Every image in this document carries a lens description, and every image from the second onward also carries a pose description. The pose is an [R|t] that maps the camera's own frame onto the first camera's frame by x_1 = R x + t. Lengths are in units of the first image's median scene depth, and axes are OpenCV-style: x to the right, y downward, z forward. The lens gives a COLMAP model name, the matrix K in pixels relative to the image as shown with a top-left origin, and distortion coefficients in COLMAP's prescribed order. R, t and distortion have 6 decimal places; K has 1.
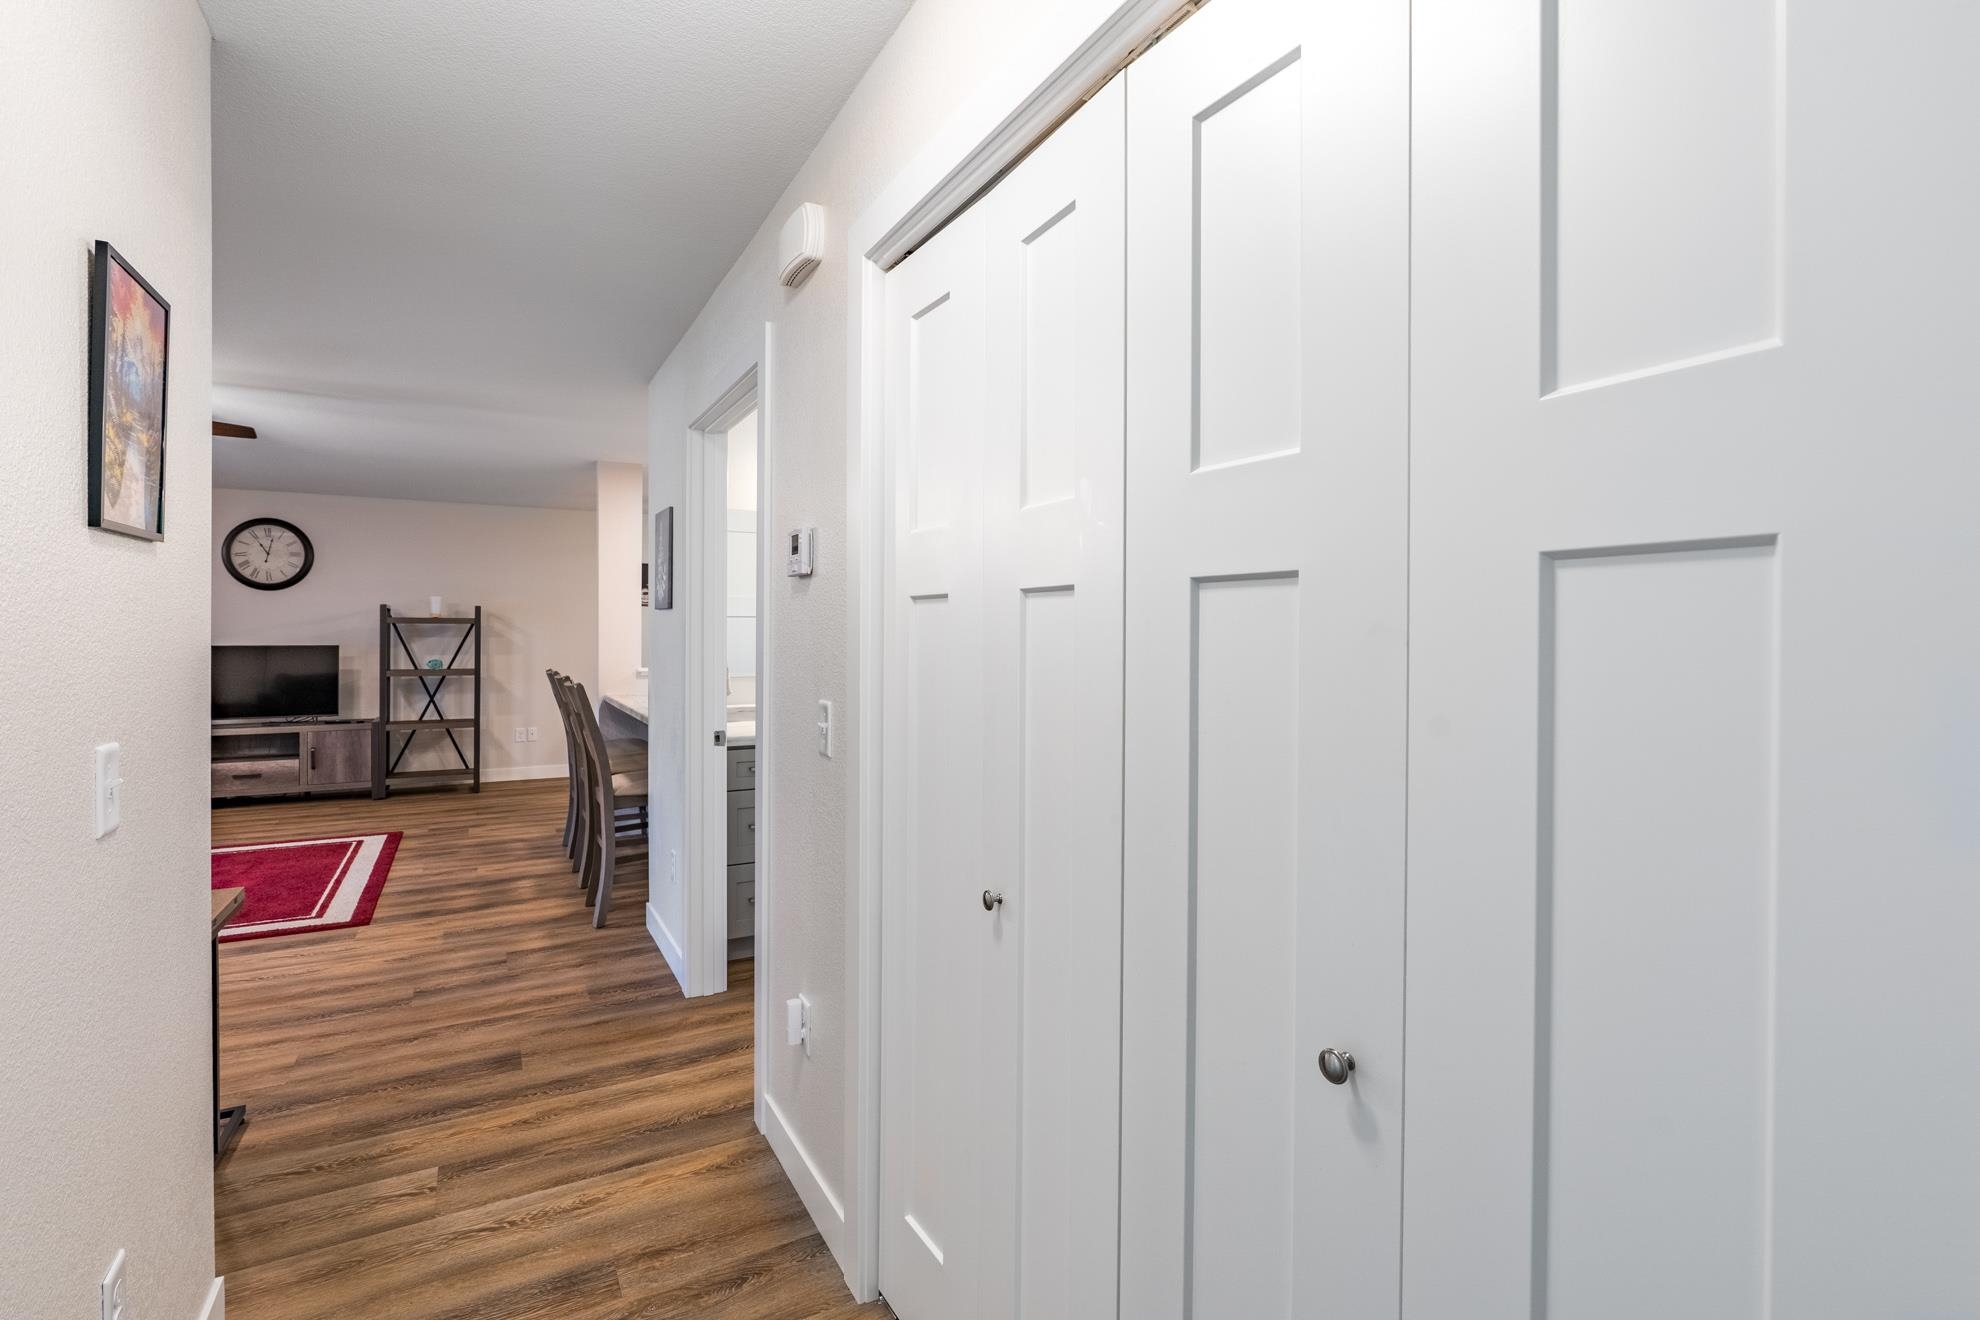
lens RADIAL K [[874.3, 0, 983.0], [0, 874.3, 638.3], [0, 0, 1]] dist [-0.000104, 0.000535]
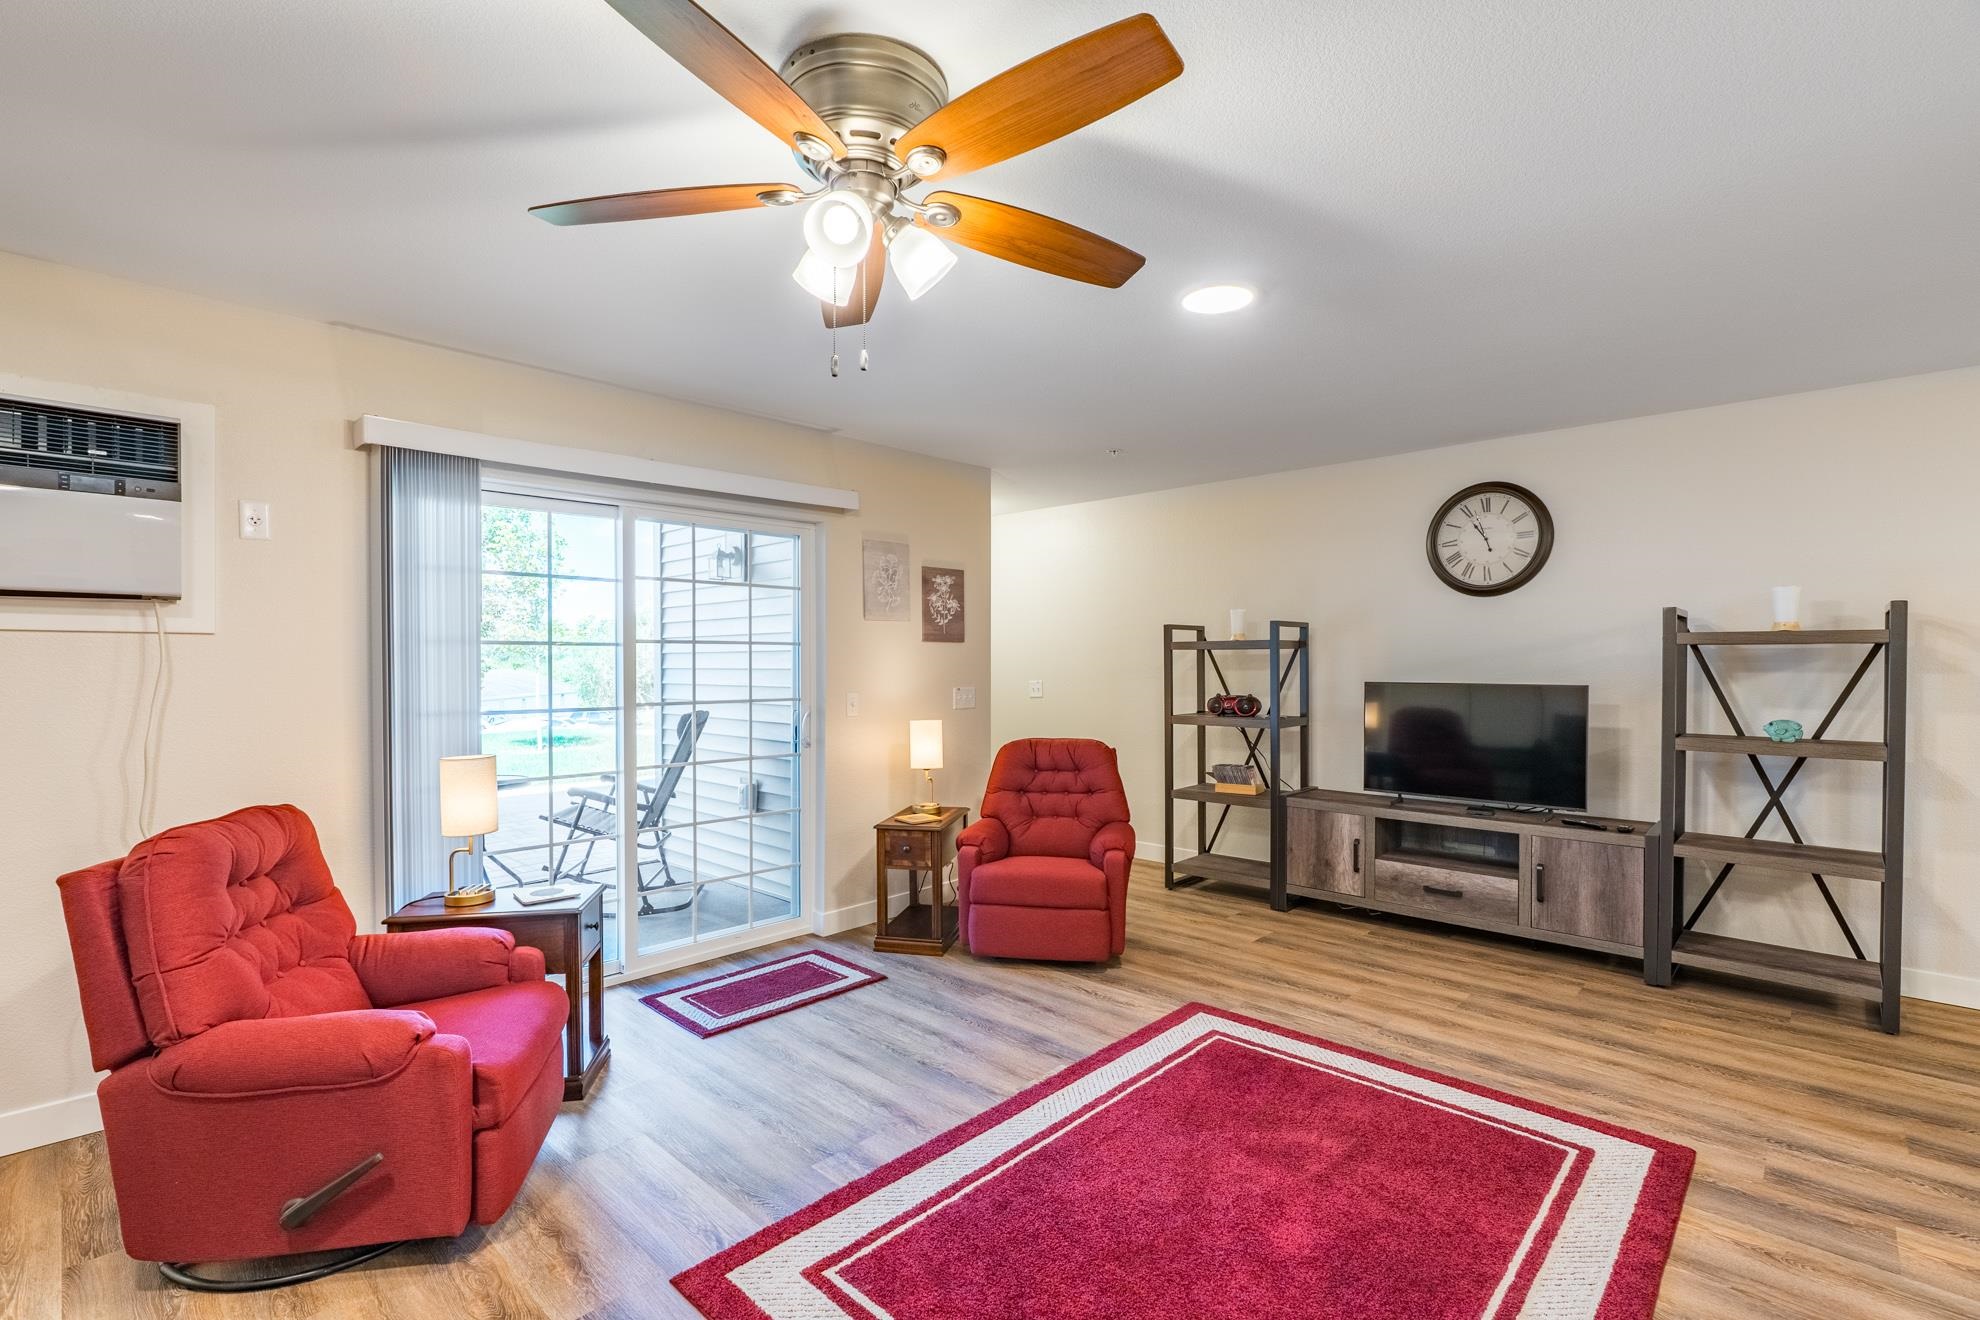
lens RADIAL K [[894.9, 0, 978.3], [0, 894.9, 669.1], [0, 0, 1]] dist [-0.005444, 0.001322]
pose [[0.279476, 0.006189, -0.960133, -0.292786], [-0.002745, 0.999980, 0.005647, -0.004442], [0.960149, 0.001057, 0.279487, 0.457912]]
